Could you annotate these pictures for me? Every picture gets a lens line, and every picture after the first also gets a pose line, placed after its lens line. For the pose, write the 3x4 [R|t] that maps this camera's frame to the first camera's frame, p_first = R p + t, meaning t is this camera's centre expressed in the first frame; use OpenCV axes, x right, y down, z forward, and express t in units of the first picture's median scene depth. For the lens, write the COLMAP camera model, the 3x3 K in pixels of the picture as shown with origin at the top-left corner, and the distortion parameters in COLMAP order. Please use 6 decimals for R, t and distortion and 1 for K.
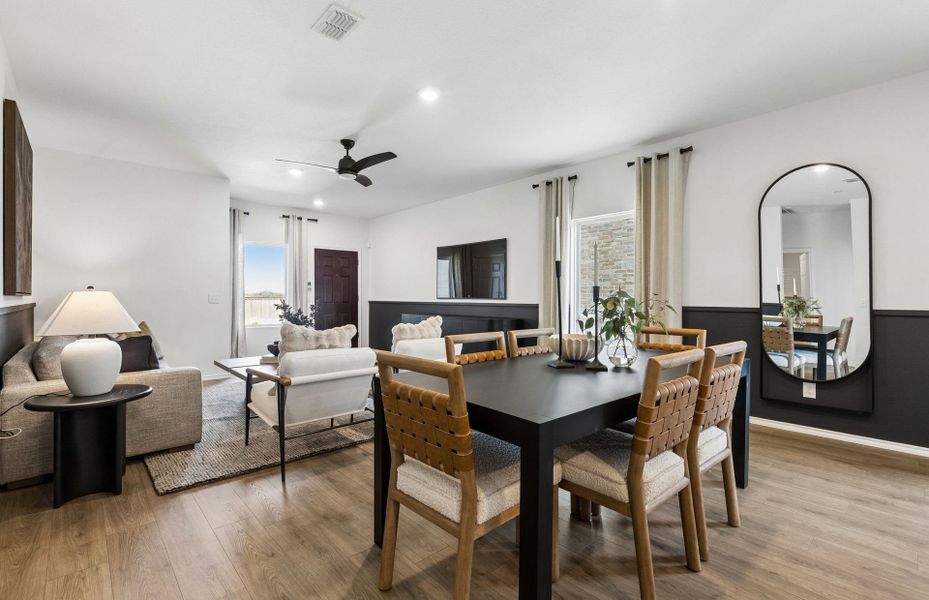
lens RADIAL K [[425.0, 0, 464.5], [0, 425.0, 300.0], [0, 0, 1]] dist [0.015266, -0.000075]
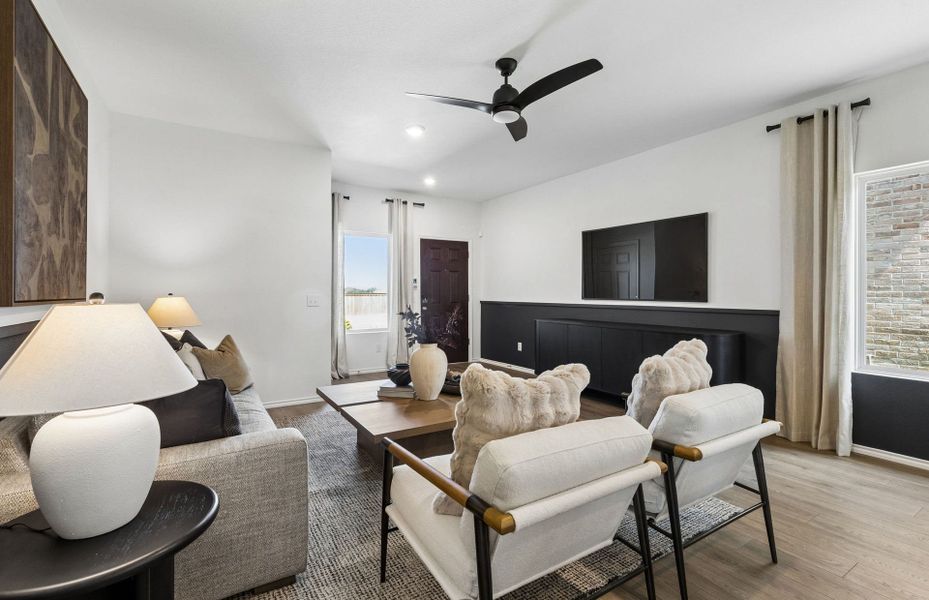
lens RADIAL K [[420.7, 0, 465.0], [0, 420.7, 296.4], [0, 0, 1]] dist [0.003965, 0.000500]
pose [[0.986156, -0.000925, -0.165817, -0.223358], [0.001387, 0.999995, 0.002672, -0.016397], [0.165814, -0.002865, 0.986153, 0.344213]]
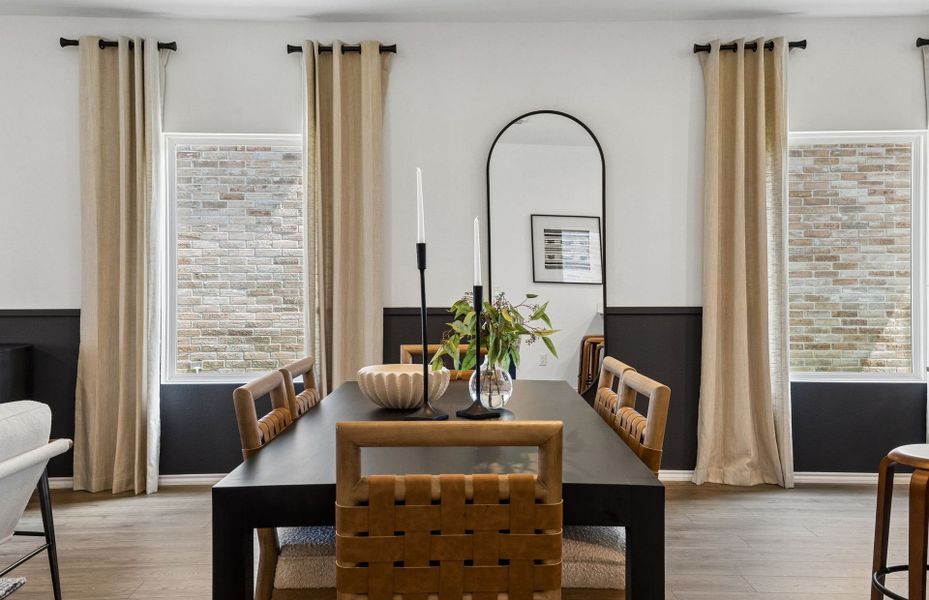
lens RADIAL K [[916.5, 0, 478.8], [0, 916.5, 274.6], [0, 0, 1]] dist [0.101455, -0.019234]
pose [[0.652259, 0.002705, 0.757991, -0.348183], [0.005870, 0.999946, -0.008620, -0.018547], [-0.757973, 0.010072, 0.652208, 0.052389]]
